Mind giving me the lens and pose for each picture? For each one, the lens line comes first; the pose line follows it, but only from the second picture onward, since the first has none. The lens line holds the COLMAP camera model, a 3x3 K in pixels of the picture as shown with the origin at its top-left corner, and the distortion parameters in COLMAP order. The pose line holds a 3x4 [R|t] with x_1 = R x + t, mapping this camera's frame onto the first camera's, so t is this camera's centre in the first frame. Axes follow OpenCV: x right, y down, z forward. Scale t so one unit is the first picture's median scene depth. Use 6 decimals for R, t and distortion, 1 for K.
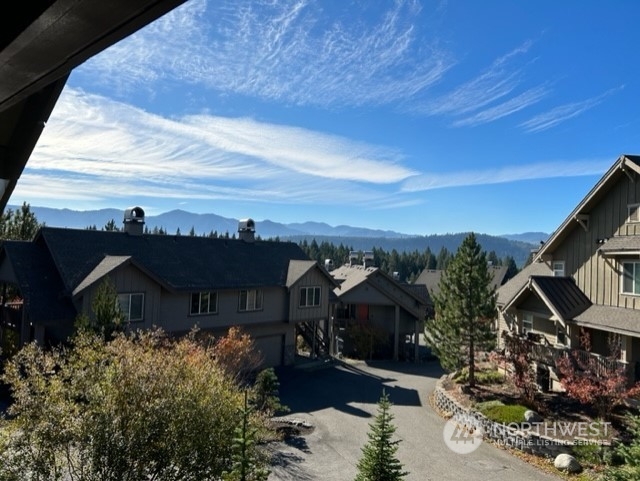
lens RADIAL K [[478.9, 0, 319.3], [0, 478.9, 233.2], [0, 0, 1]] dist [0.068504, -0.087555]
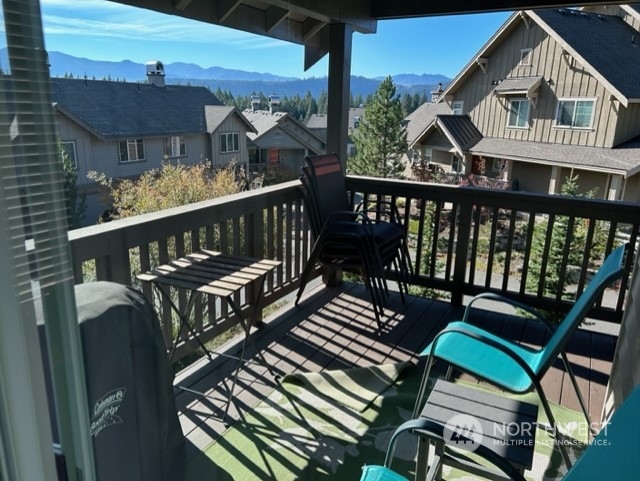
lens RADIAL K [[478.9, 0, 319.3], [0, 478.9, 233.2], [0, 0, 1]] dist [0.068504, -0.087555]
pose [[0.970653, -0.079308, 0.227032, -0.118167], [0.005059, 0.950582, 0.310433, -0.002225], [-0.240433, -0.300174, 0.923086, -0.082637]]
